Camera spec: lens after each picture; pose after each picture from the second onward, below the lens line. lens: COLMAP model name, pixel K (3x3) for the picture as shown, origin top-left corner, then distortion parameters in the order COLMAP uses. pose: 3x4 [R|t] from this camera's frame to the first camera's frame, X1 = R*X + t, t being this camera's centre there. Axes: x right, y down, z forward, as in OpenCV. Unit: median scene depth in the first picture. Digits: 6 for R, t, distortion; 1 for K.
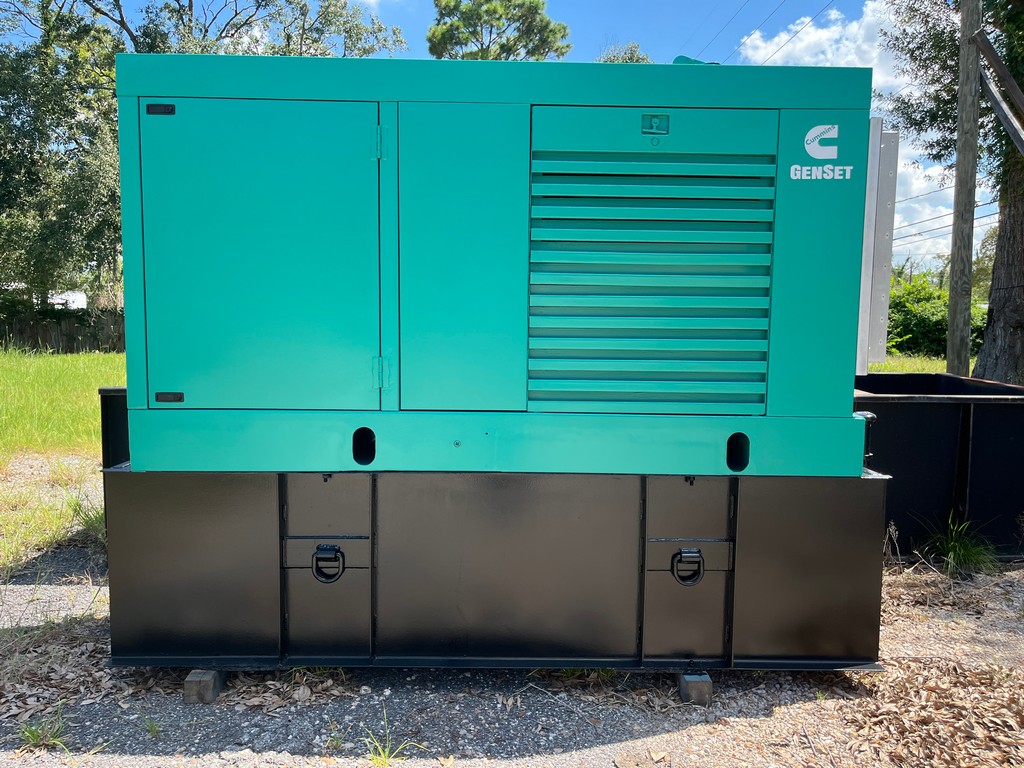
lens RADIAL K [[782.9, 0, 511.3], [0, 782.9, 387.7], [0, 0, 1]] dist [0.010179, -0.008004]
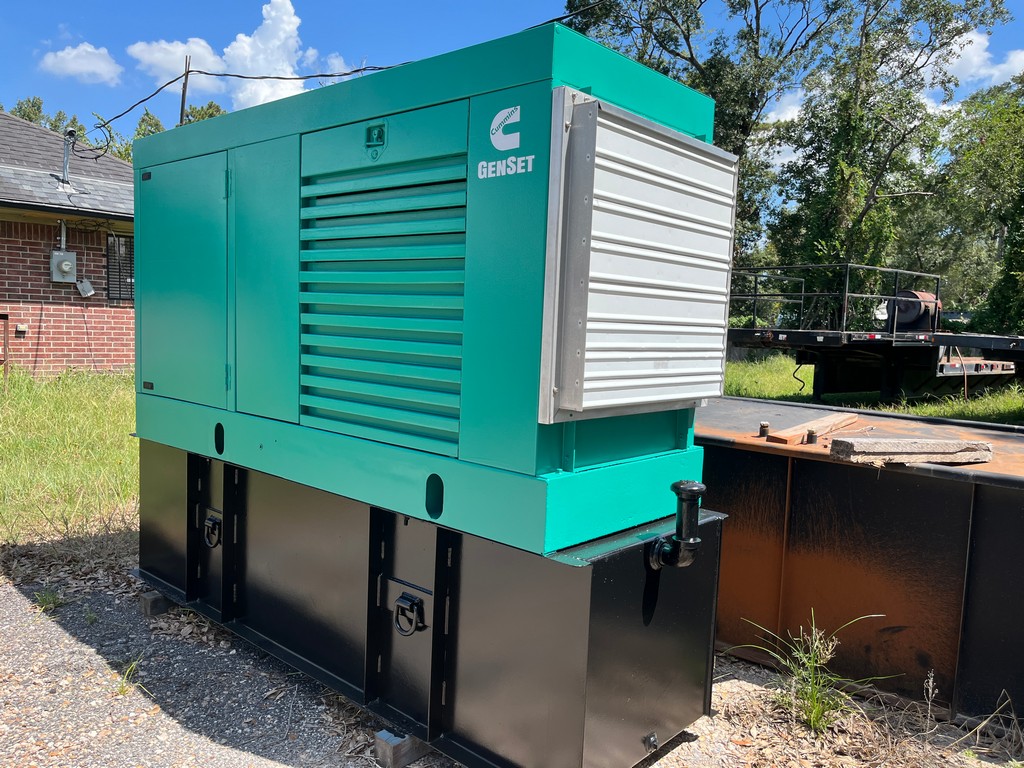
lens RADIAL K [[782.9, 0, 513.2], [0, 782.9, 383.9], [0, 0, 1]] dist [0.010179, -0.008004]
pose [[0.738458, 0.072822, -0.670356, 0.956922], [-0.085422, 0.996245, 0.014124, -0.064540], [0.668867, 0.046833, 0.741906, 0.418734]]
